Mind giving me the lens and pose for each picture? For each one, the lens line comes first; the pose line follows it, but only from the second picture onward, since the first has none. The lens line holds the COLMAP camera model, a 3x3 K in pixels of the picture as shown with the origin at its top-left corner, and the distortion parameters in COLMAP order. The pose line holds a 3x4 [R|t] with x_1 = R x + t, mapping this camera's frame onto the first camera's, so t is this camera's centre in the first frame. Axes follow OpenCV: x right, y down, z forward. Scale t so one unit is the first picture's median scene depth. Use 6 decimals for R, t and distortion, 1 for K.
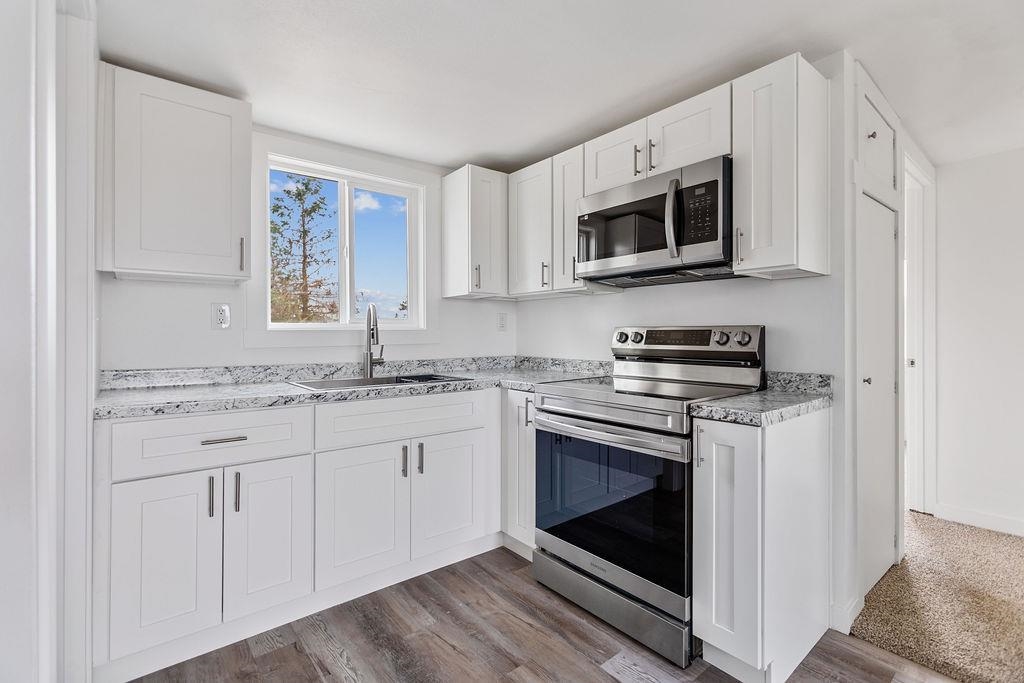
lens RADIAL K [[463.3, 0, 514.7], [0, 463.3, 336.9], [0, 0, 1]] dist [0.001610, 0.001447]
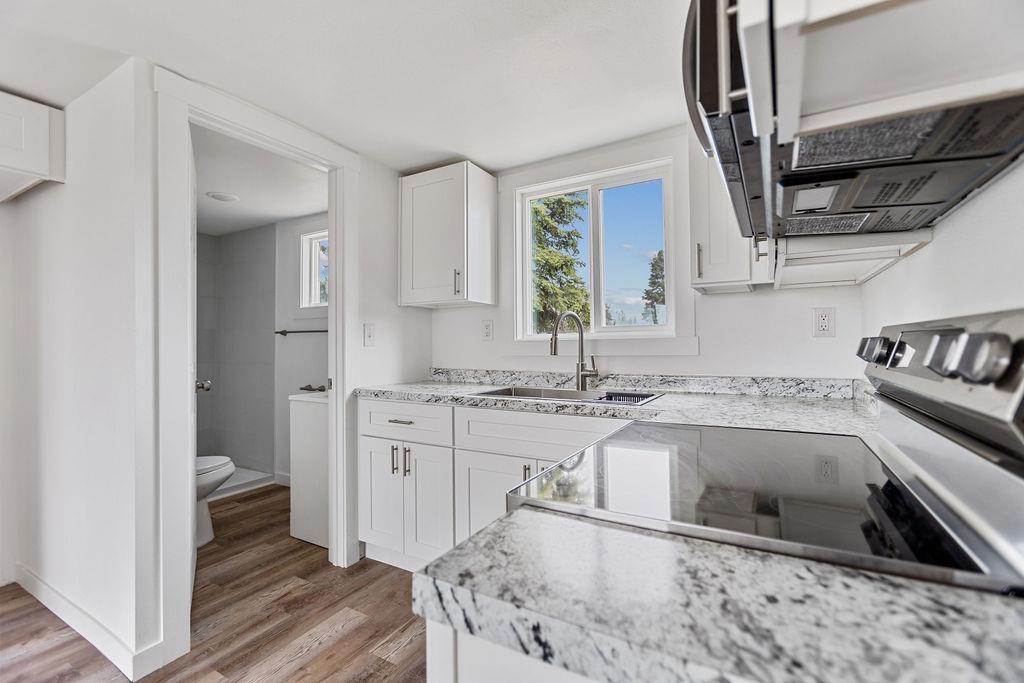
lens RADIAL K [[460.9, 0, 509.3], [0, 460.9, 347.7], [0, 0, 1]] dist [0.000291, 0.000145]
pose [[0.350627, -0.005021, -0.936502, 0.576514], [-0.000295, 0.999985, -0.005472, 0.008810], [0.936515, 0.002195, 0.350620, 0.612230]]
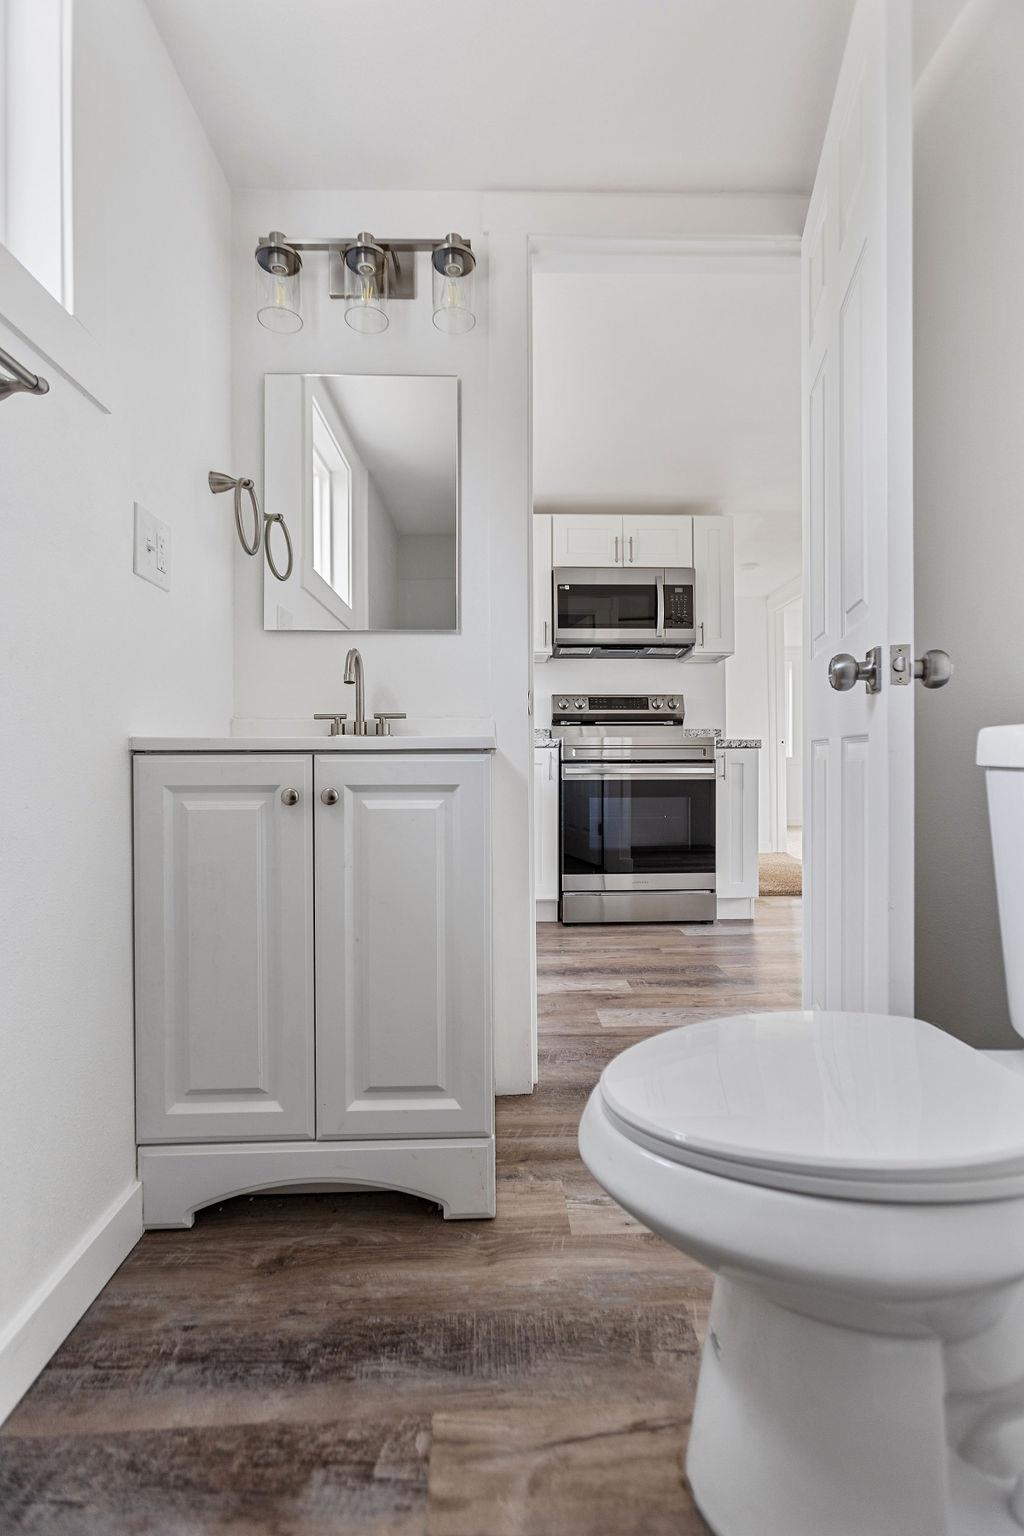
lens RADIAL K [[695.0, 0, 512.0], [0, 695.0, 768.0], [0, 0, 1]] dist [0.001610, 0.001447]
pose [[0.601766, -0.009766, 0.798613, -1.269822], [0.008714, 0.999946, 0.005662, 0.157669], [-0.798625, 0.003552, 0.601819, 0.143490]]
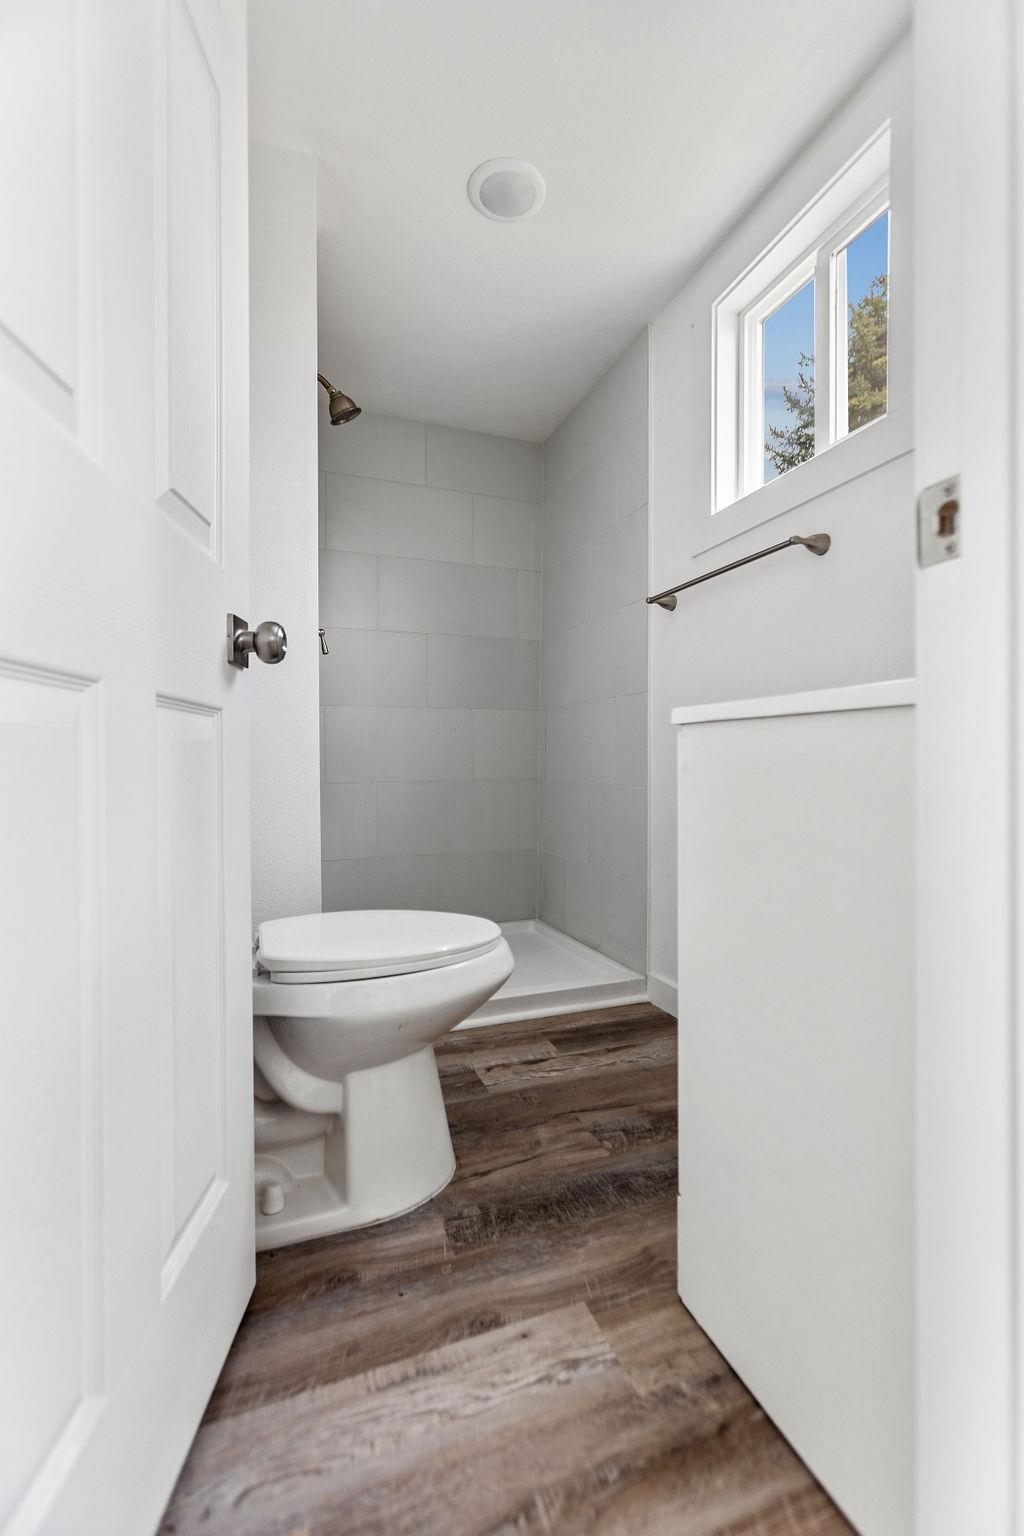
lens RADIAL K [[713.1, 0, 538.3], [0, 713.1, 768.3], [0, 0, 1]] dist [0.017184, 0.000591]
pose [[-0.296896, 0.010303, -0.954854, -0.351995], [0.002380, 0.999947, 0.010050, 0.169452], [0.954907, 0.000711, -0.296904, 0.546915]]
